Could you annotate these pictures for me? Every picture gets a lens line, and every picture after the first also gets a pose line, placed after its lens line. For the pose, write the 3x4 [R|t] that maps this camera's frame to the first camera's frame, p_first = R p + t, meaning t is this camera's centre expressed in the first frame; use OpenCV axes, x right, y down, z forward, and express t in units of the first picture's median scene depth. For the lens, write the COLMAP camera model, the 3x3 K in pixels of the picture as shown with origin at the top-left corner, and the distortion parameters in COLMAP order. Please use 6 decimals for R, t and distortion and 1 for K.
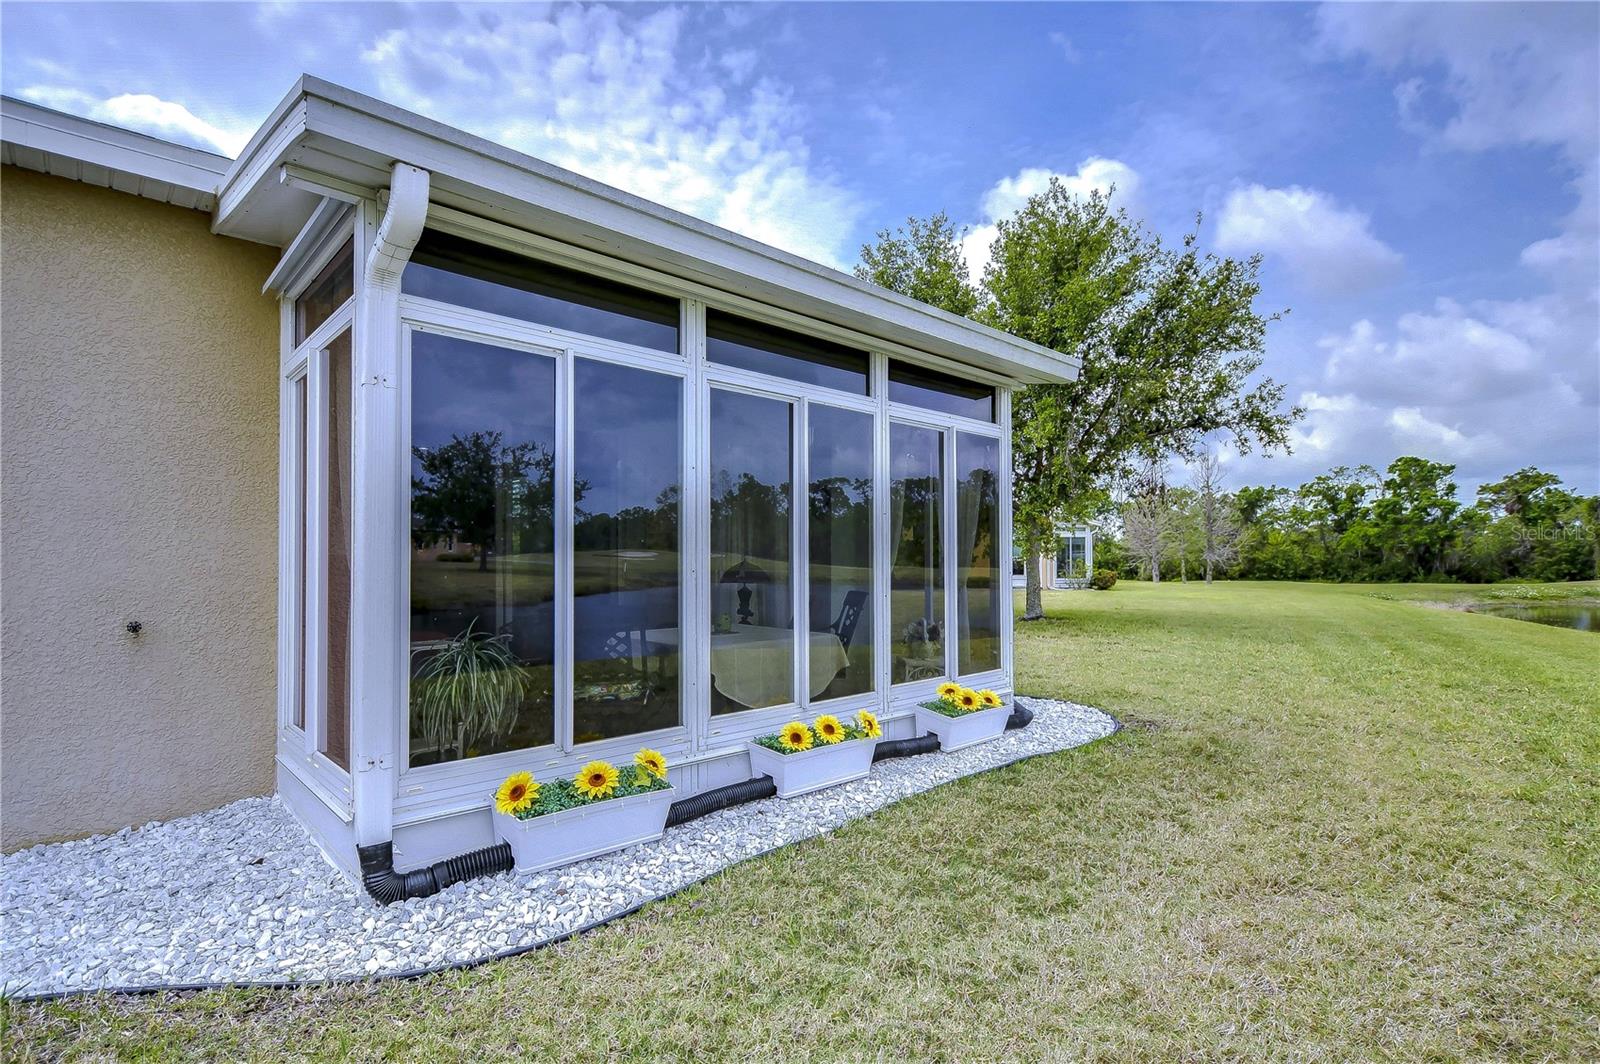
lens RADIAL K [[778.5, 0, 796.8], [0, 778.5, 550.9], [0, 0, 1]] dist [0.002418, 0.000176]
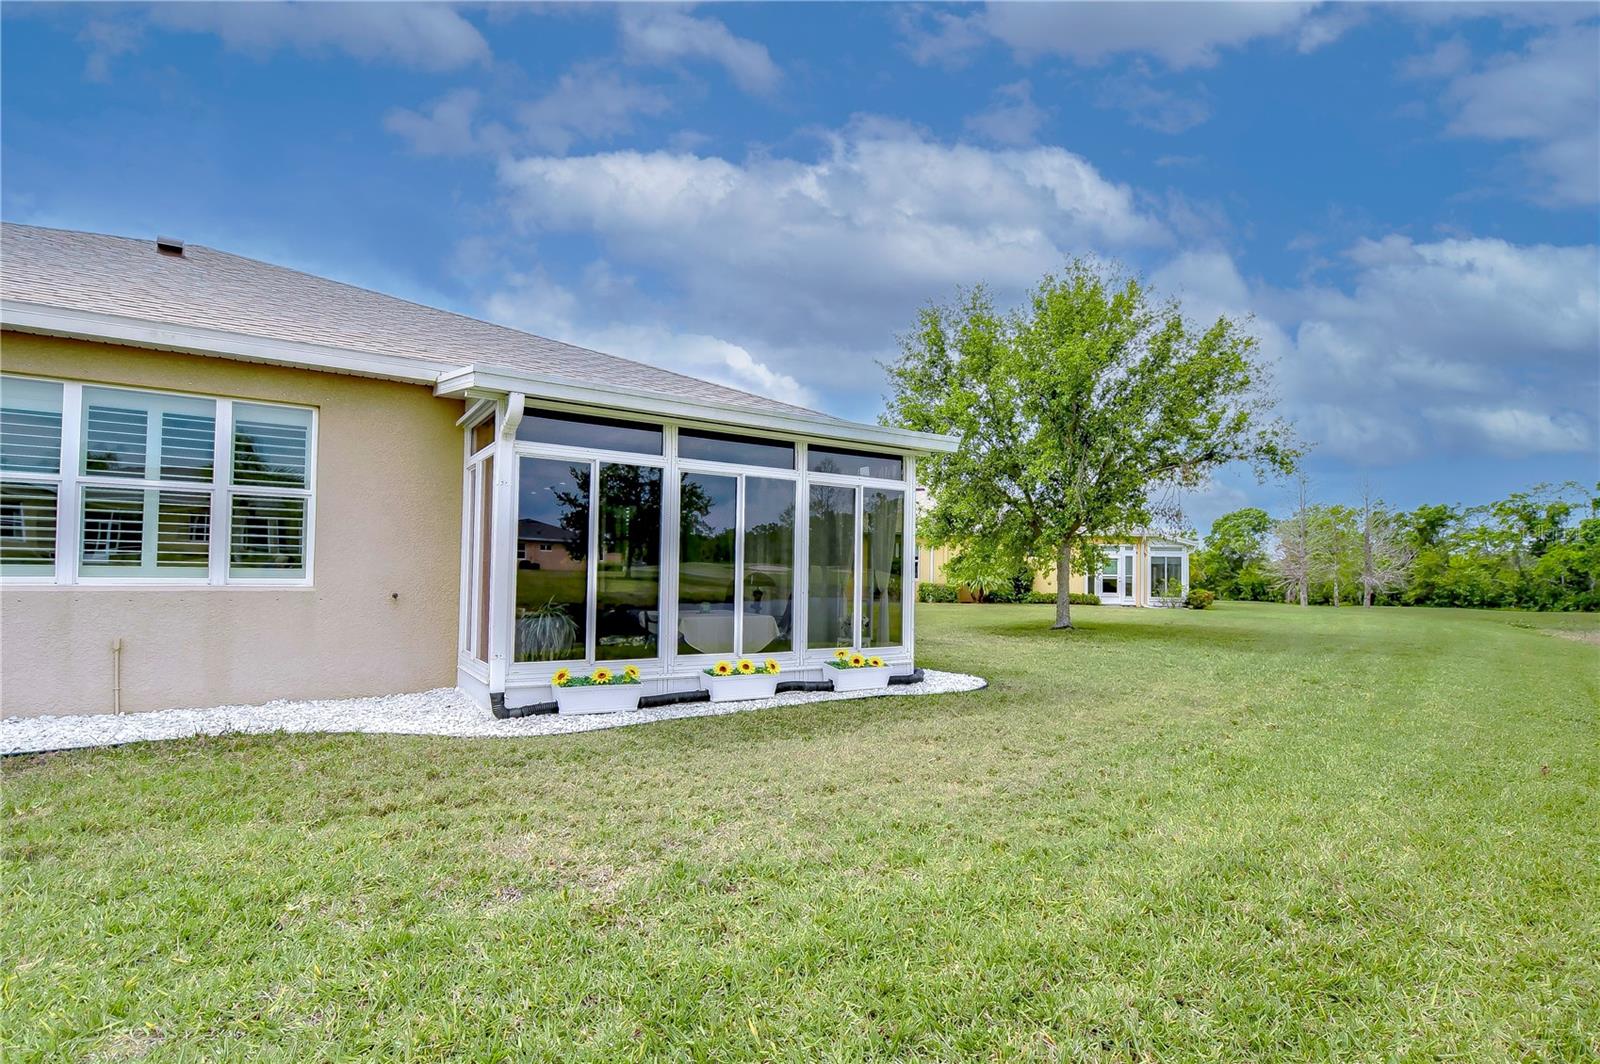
lens RADIAL K [[780.7, 0, 801.0], [0, 780.7, 553.7], [0, 0, 1]] dist [-0.001933, -0.001320]
pose [[0.984385, 0.014604, -0.175420, 0.134473], [-0.017155, 0.999768, -0.013034, -0.000695], [0.175189, 0.015840, 0.984407, -0.201551]]
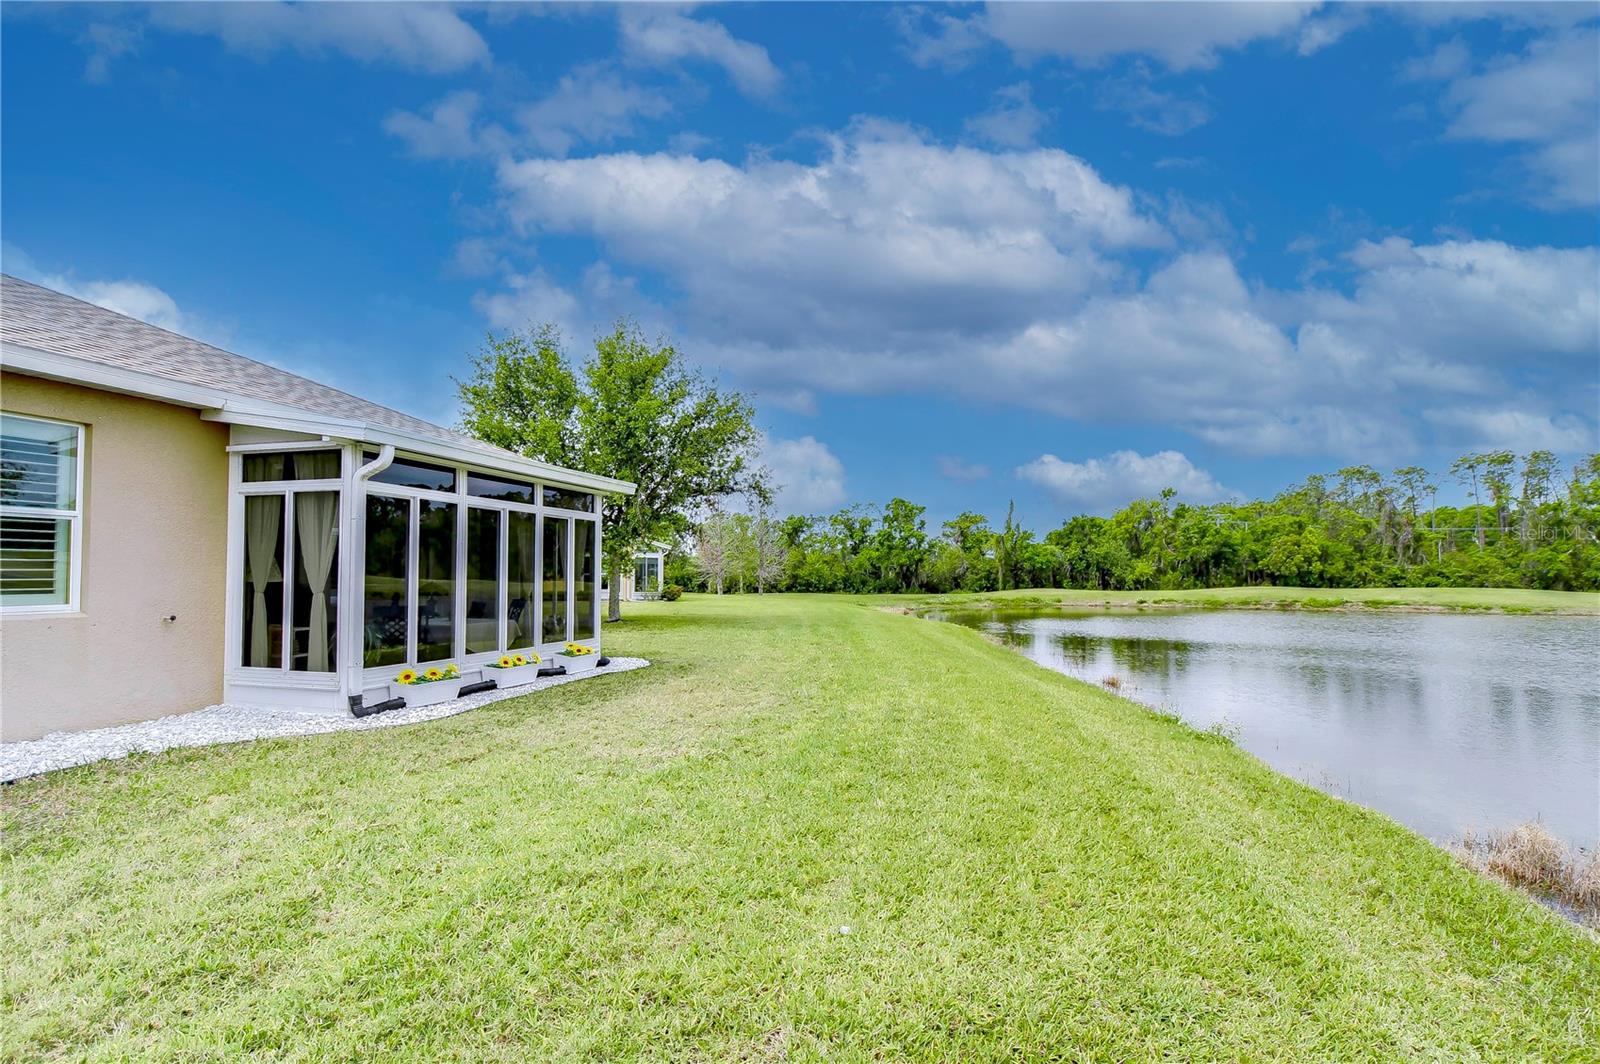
lens RADIAL K [[780.7, 0, 801.0], [0, 780.7, 553.7], [0, 0, 1]] dist [-0.001933, -0.001320]
pose [[0.865390, 0.019967, 0.500702, -0.112306], [-0.012936, 0.999763, -0.017510, -0.013696], [-0.500933, 0.008676, 0.865443, -0.392349]]
